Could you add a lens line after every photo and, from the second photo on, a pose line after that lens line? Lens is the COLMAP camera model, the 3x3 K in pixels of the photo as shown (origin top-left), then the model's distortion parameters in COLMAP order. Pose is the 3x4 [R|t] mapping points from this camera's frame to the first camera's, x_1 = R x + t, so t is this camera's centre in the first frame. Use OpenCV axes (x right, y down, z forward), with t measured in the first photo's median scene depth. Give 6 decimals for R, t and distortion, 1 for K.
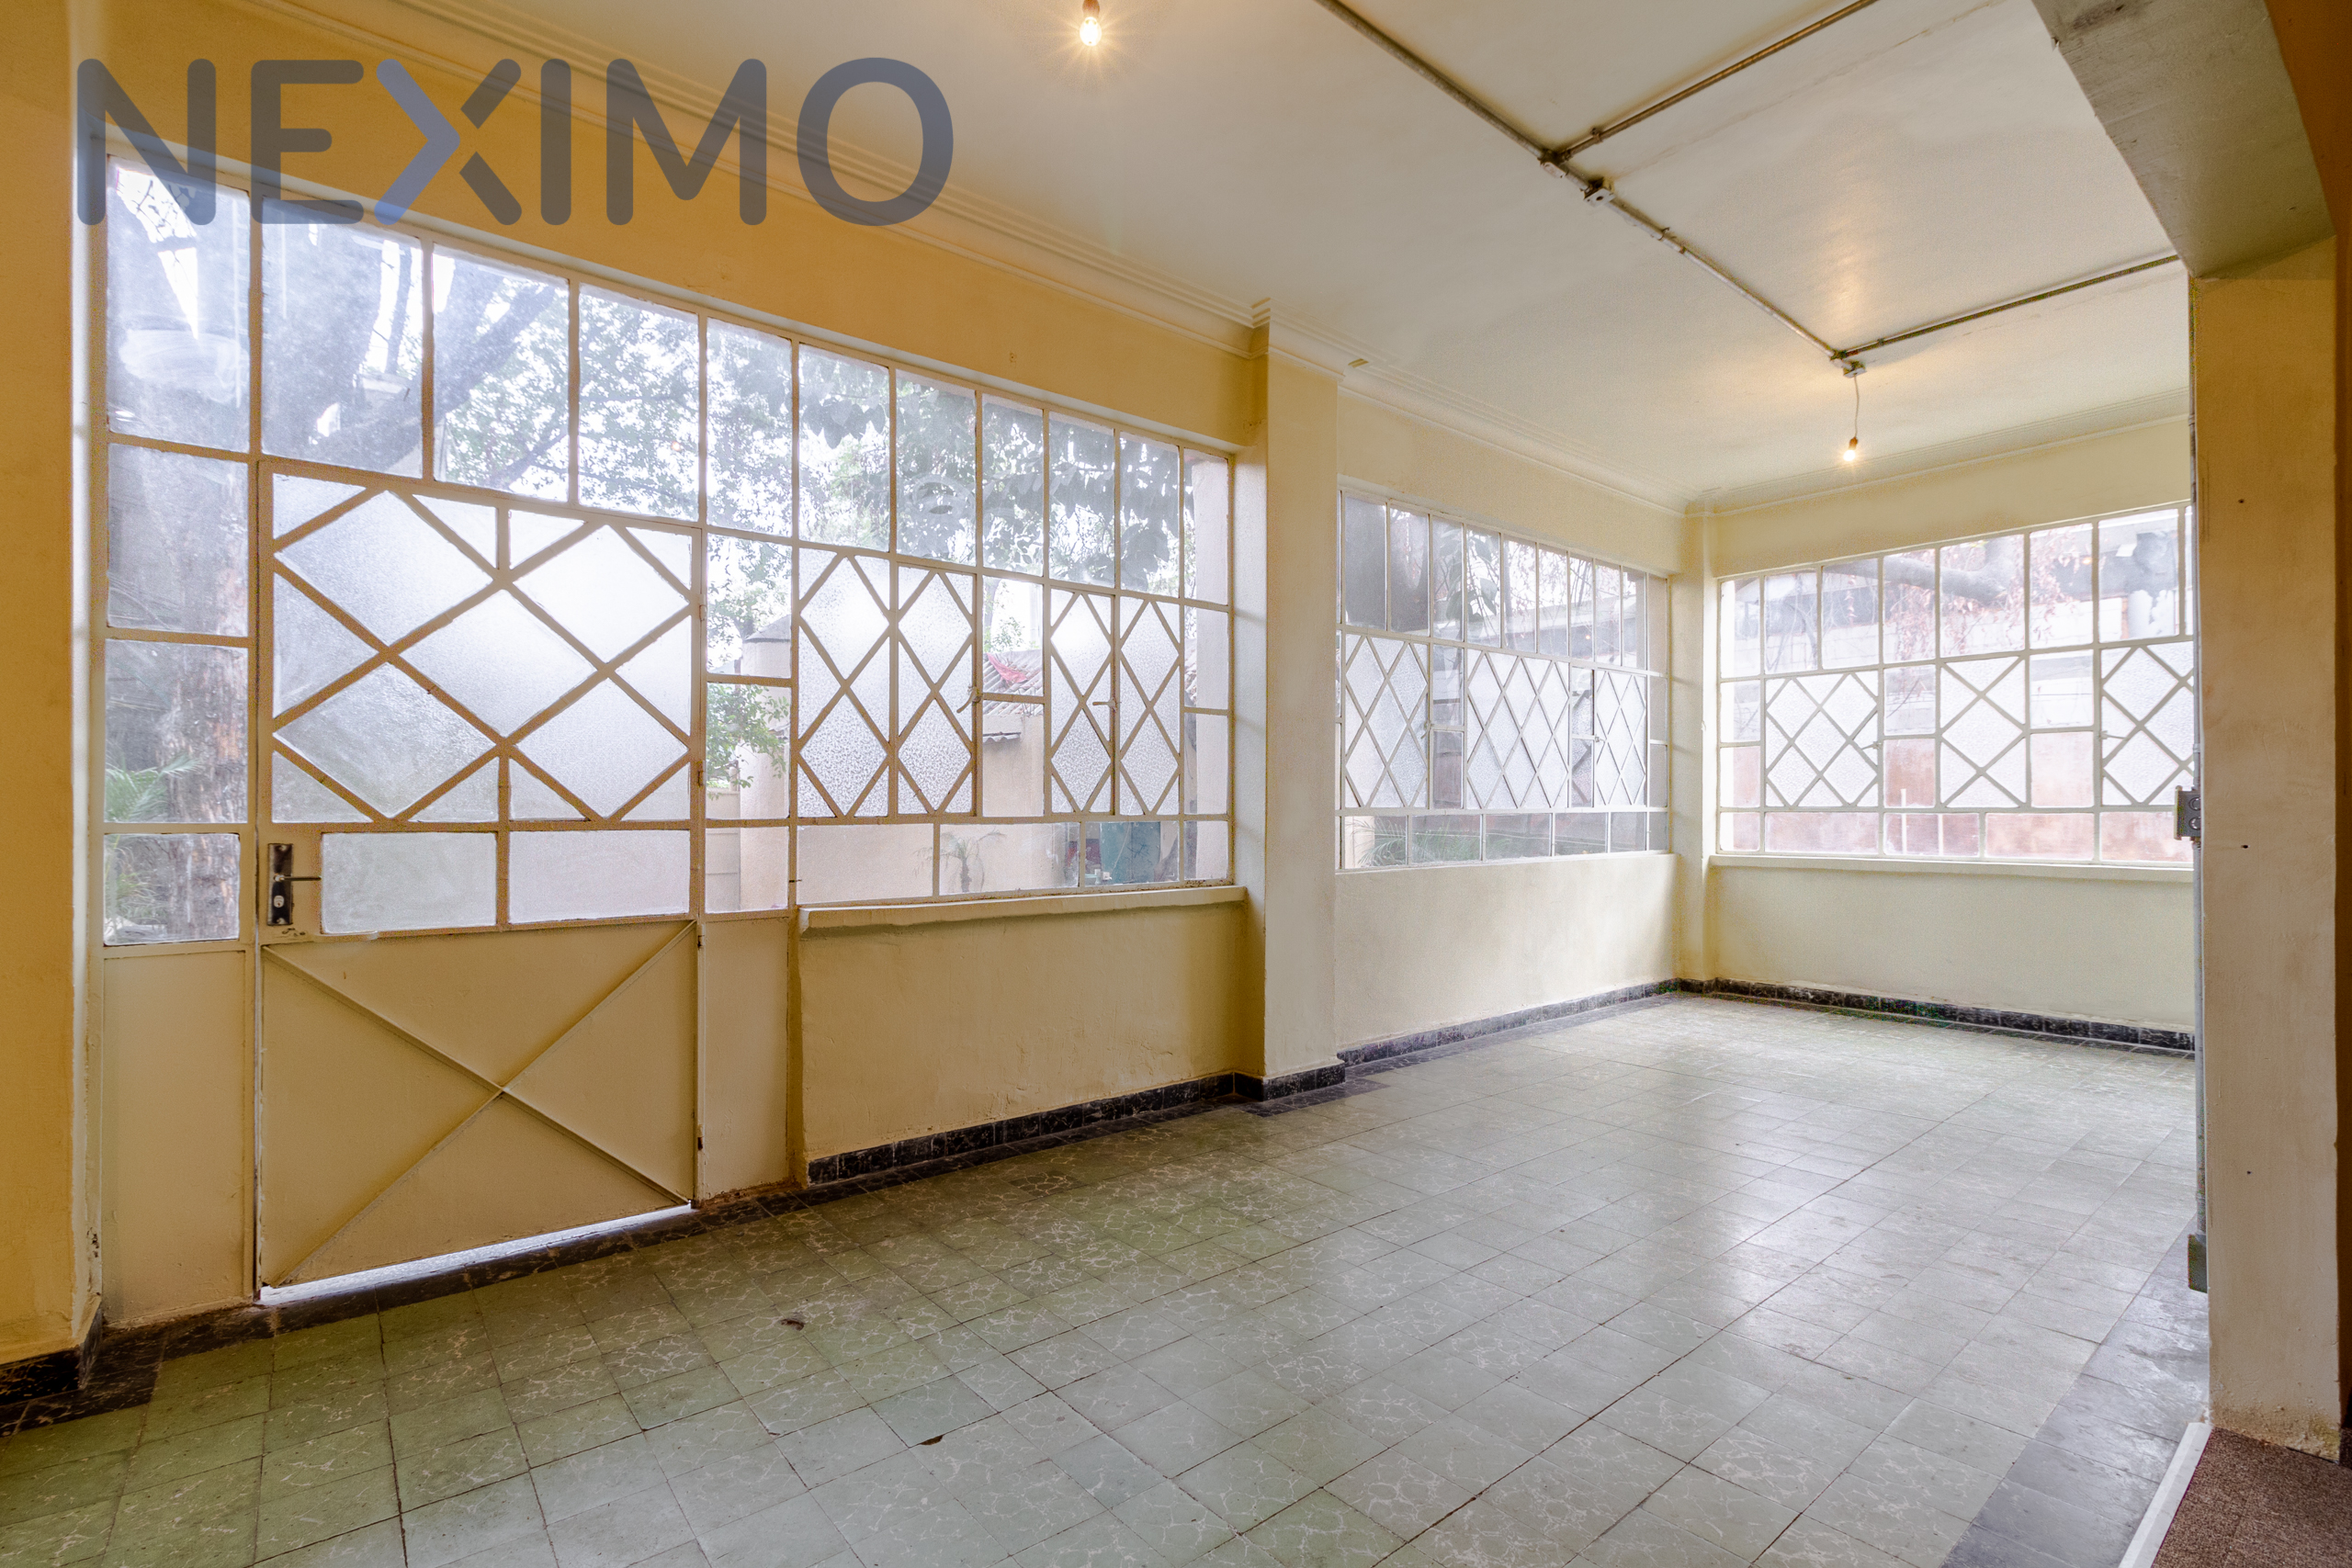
lens RADIAL K [[1098.6, 0, 1166.4], [0, 1098.6, 798.5], [0, 0, 1]] dist [-0.001170, 0.000271]
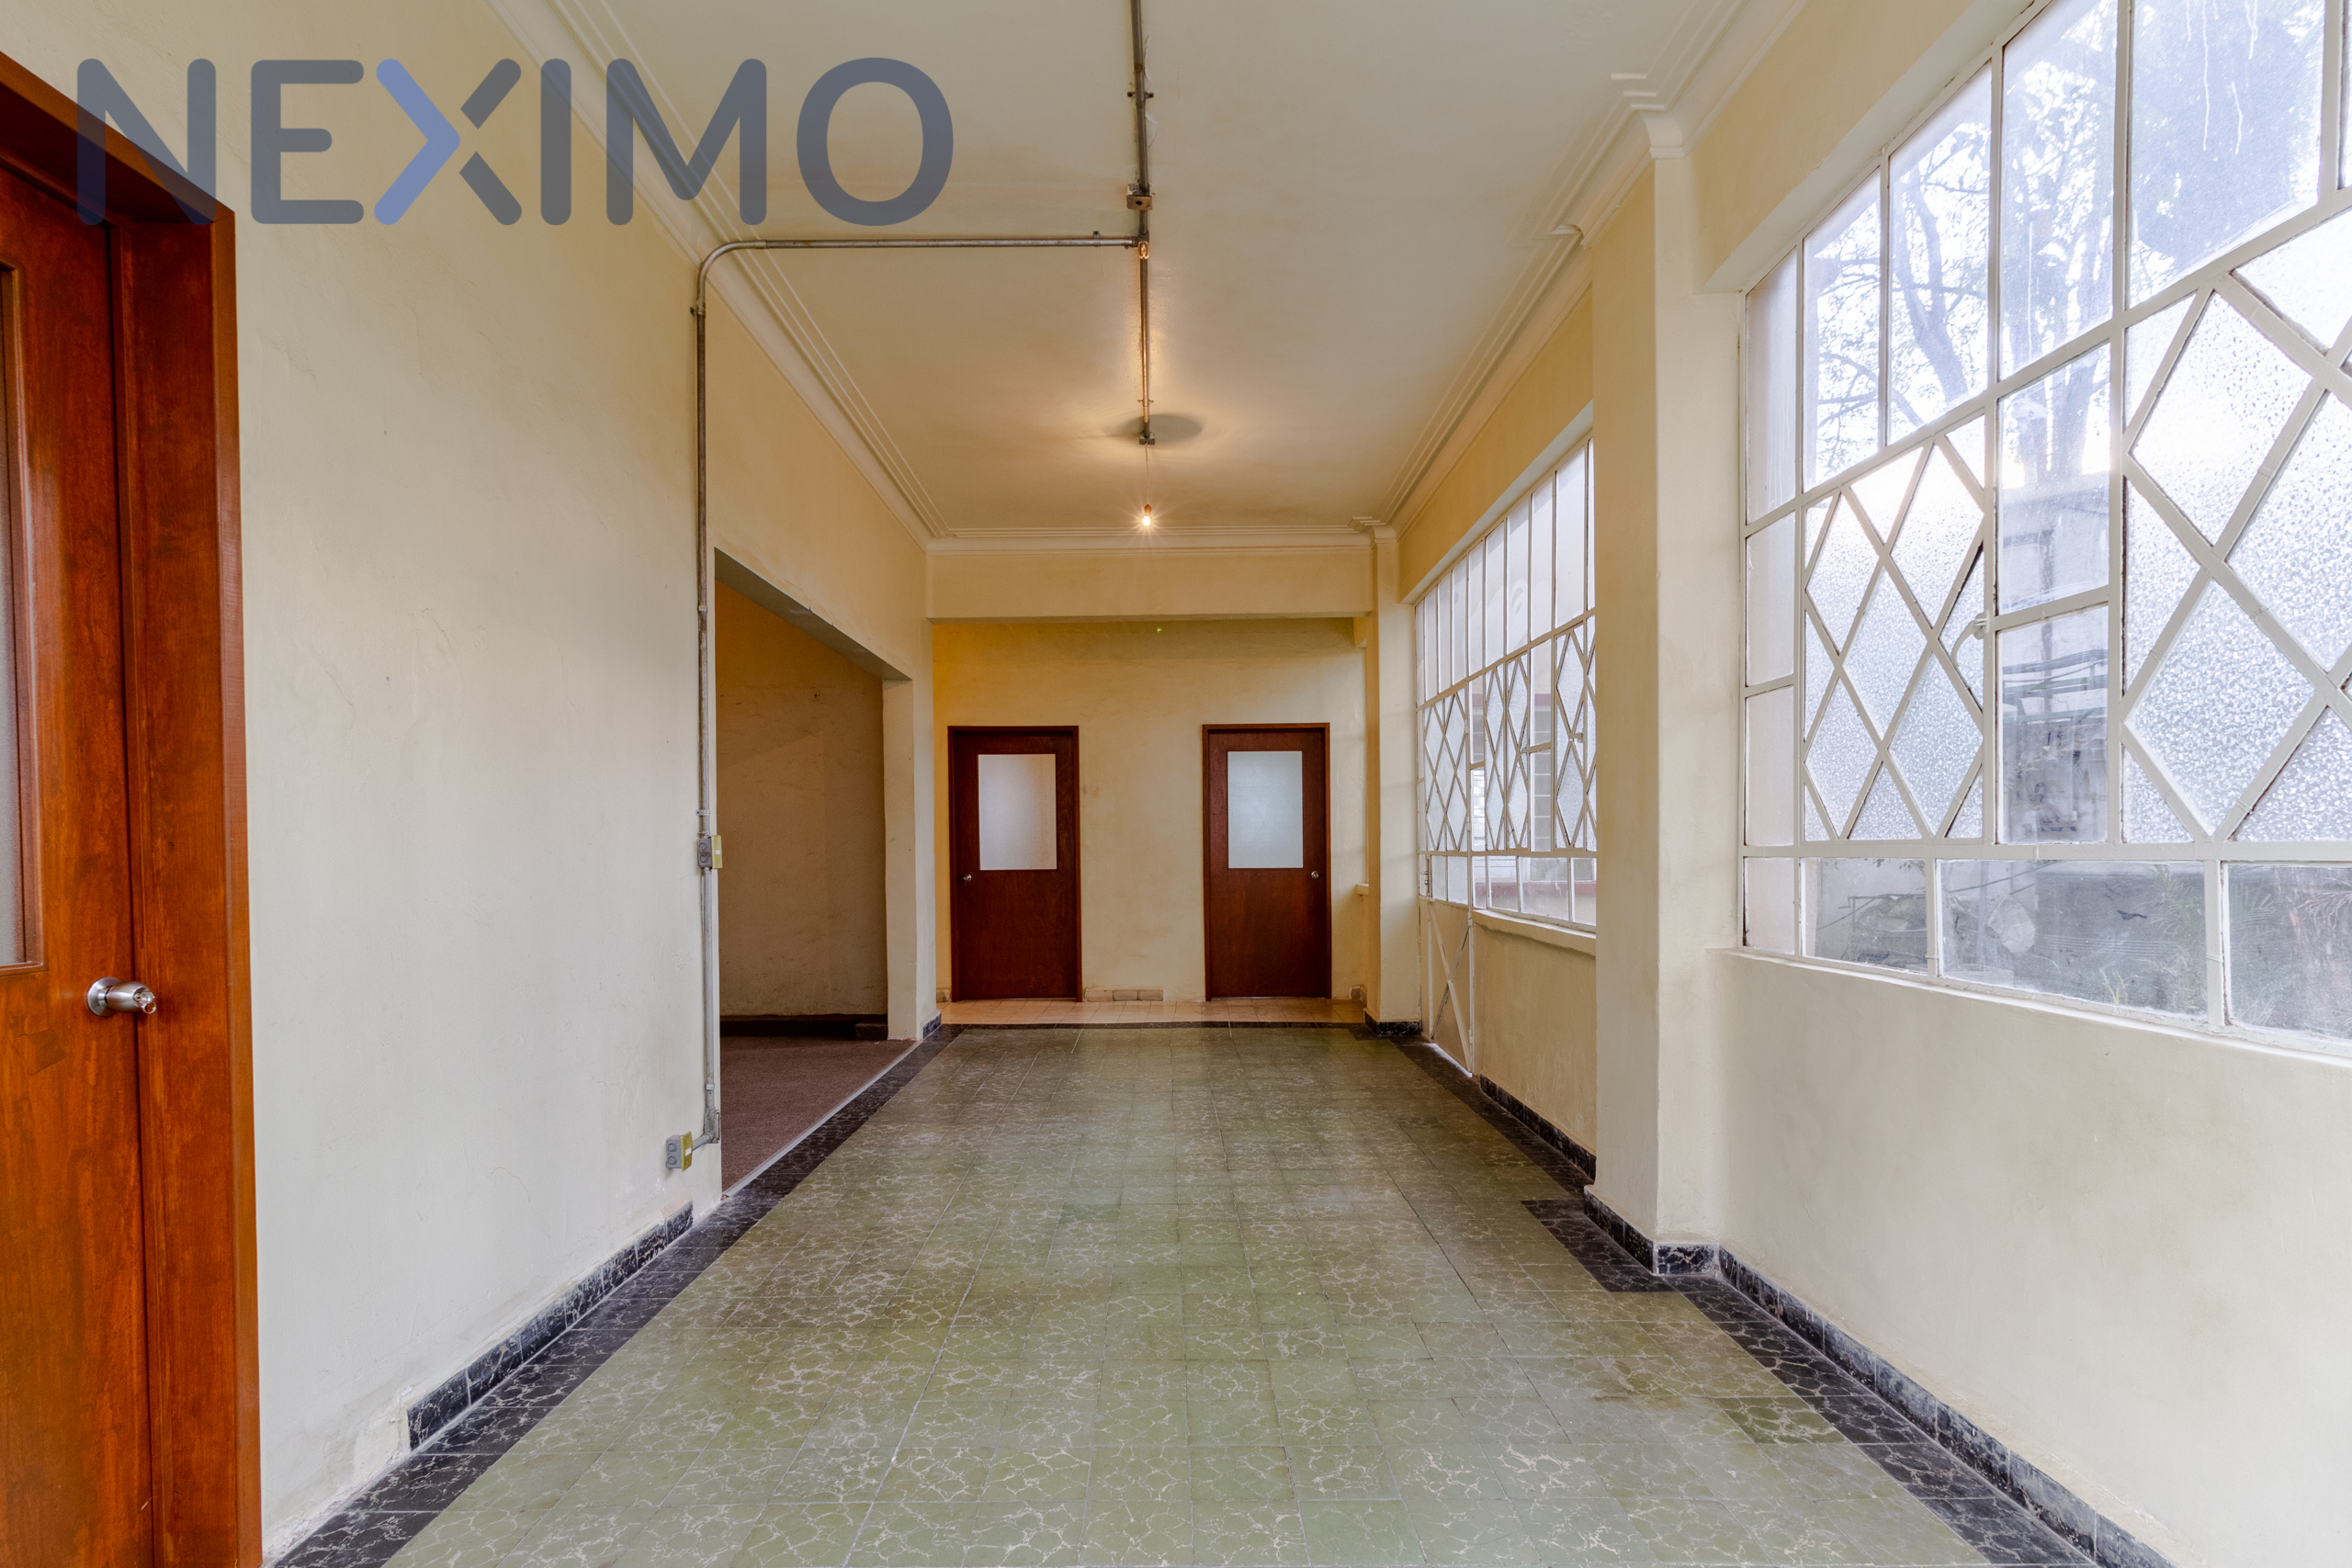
lens RADIAL K [[1106.9, 0, 1178.8], [0, 1106.9, 864.9], [0, 0, 1]] dist [0.000822, 0.001054]
pose [[-0.627121, 0.021086, -0.778636, 1.140520], [0.021793, 0.999717, 0.009521, 0.012246], [0.778617, -0.010998, -0.627403, 1.636056]]
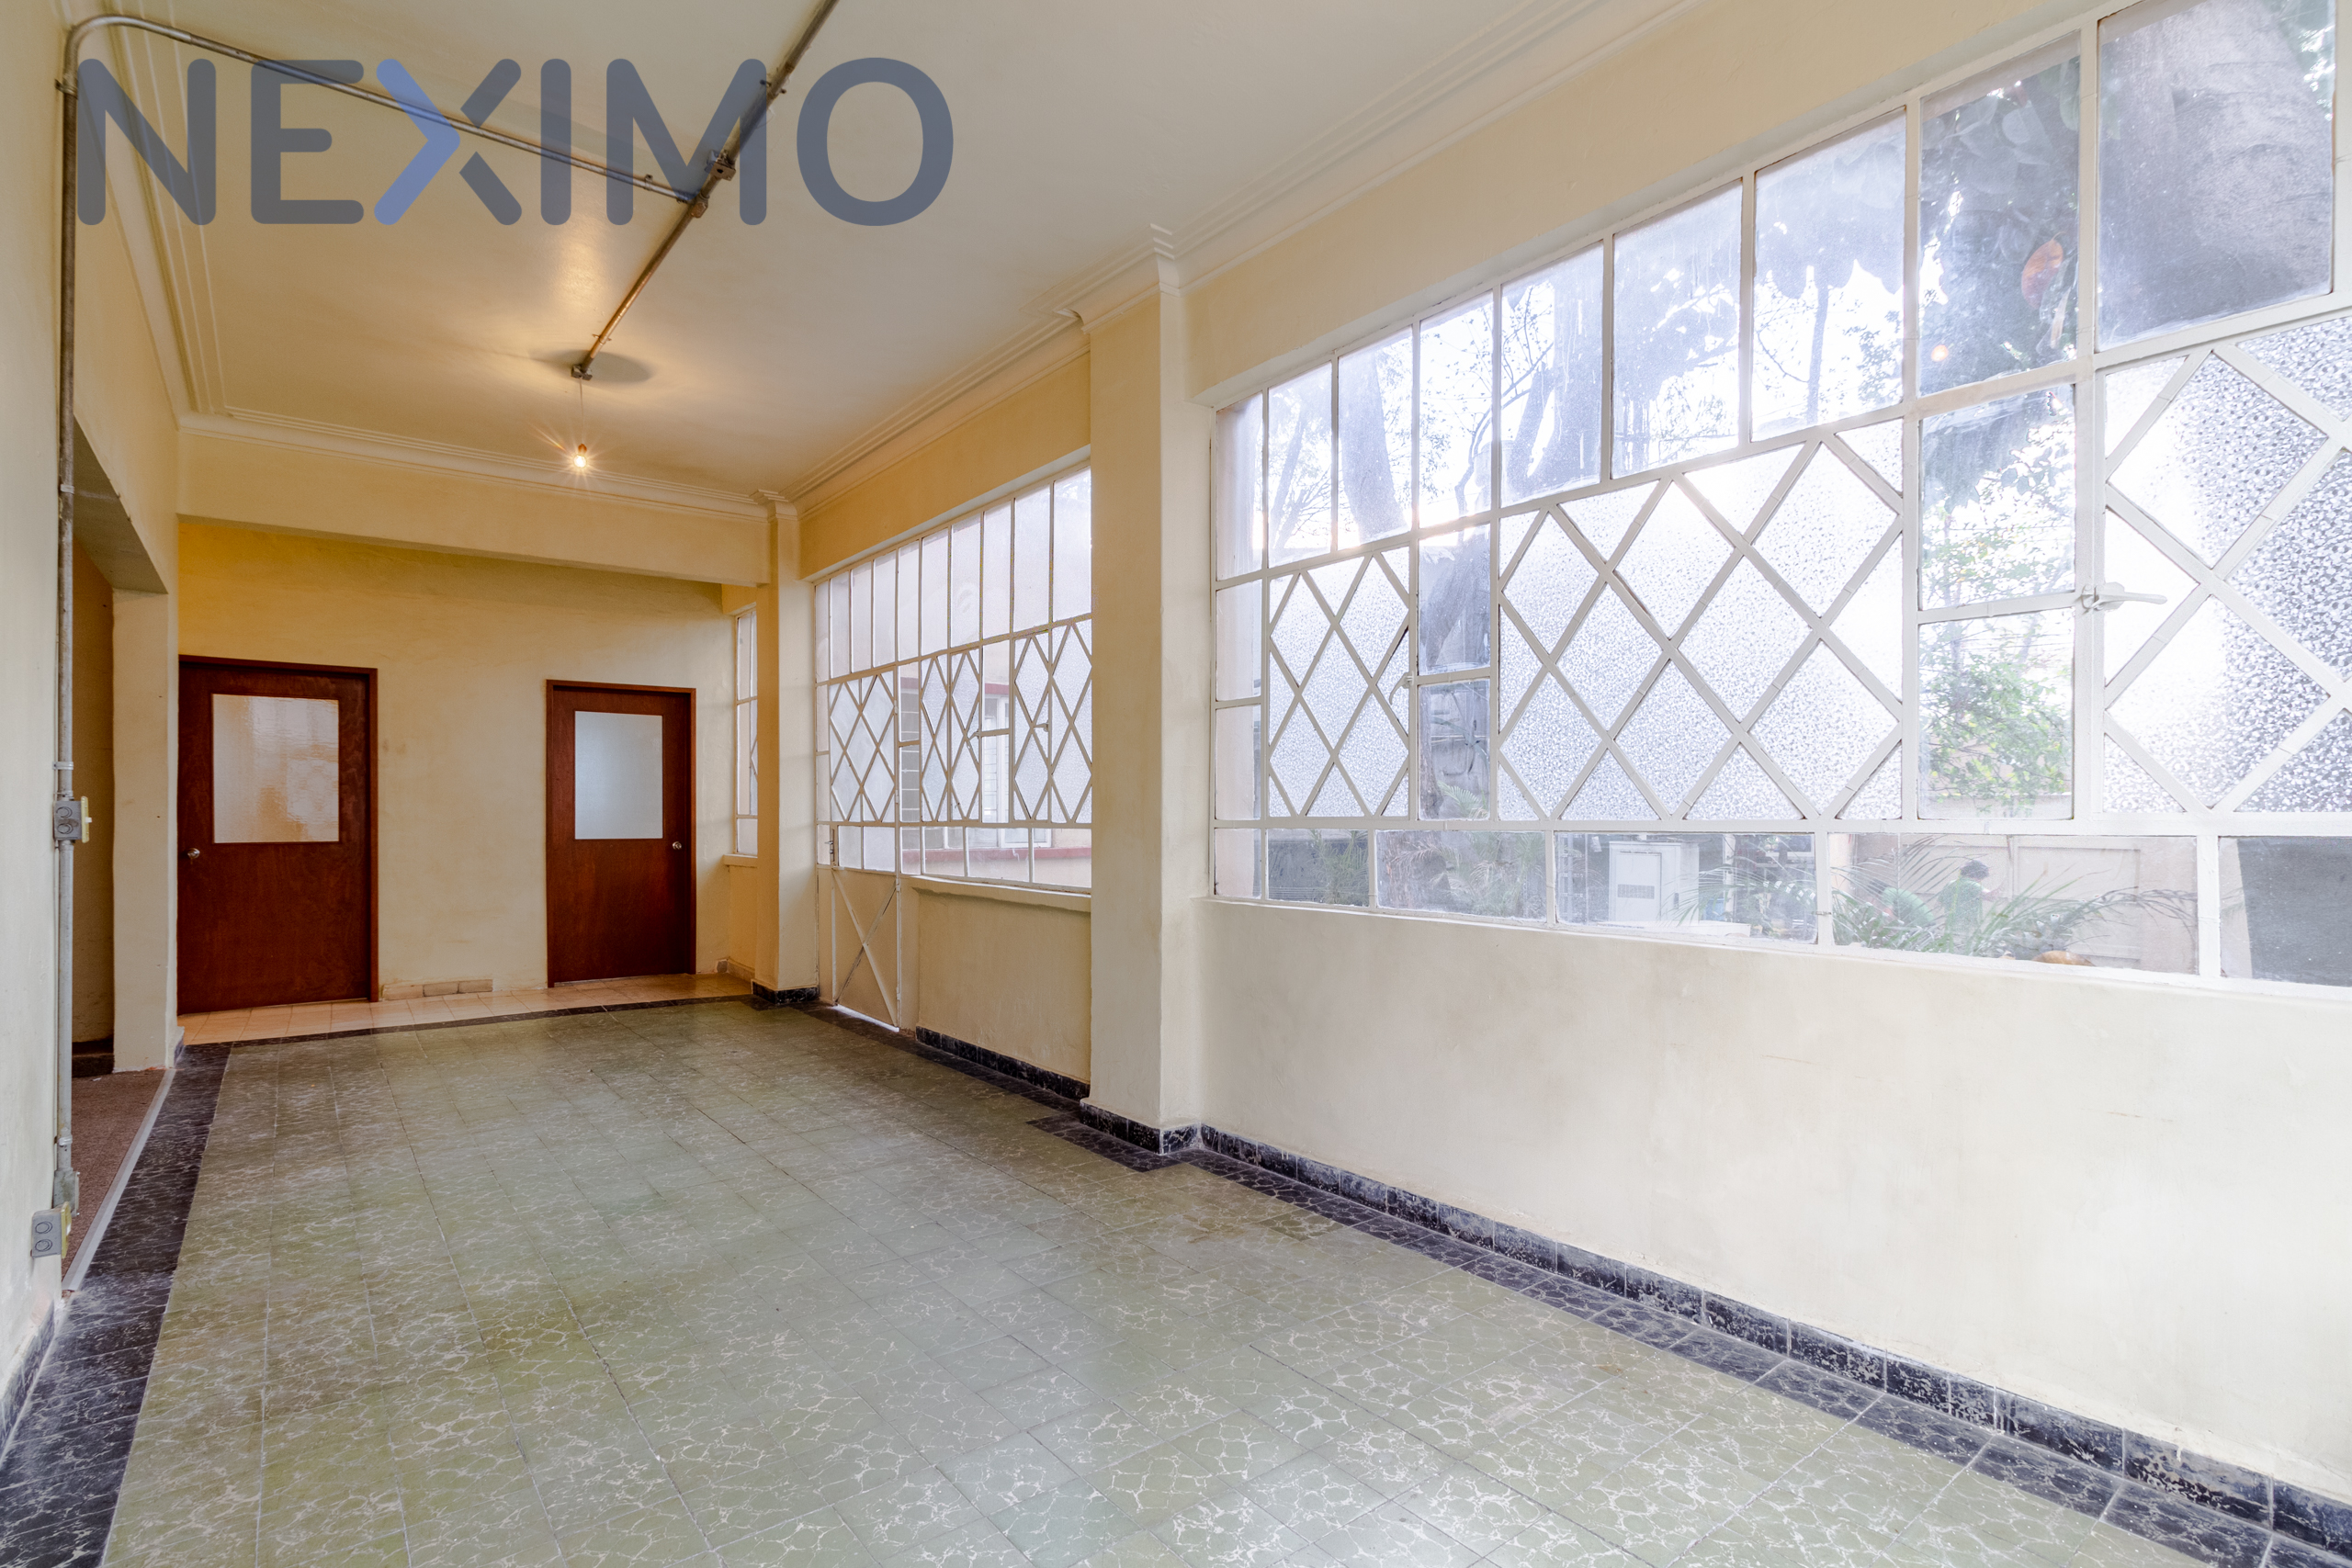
lens RADIAL K [[1106.9, 0, 1141.3], [0, 1106.9, 810.4], [0, 0, 1]] dist [0.000822, 0.001054]
pose [[-0.037123, -0.000263, -0.999311, 1.349497], [0.014394, 0.999896, -0.000798, 0.005429], [0.999207, -0.014414, -0.037115, 1.400733]]
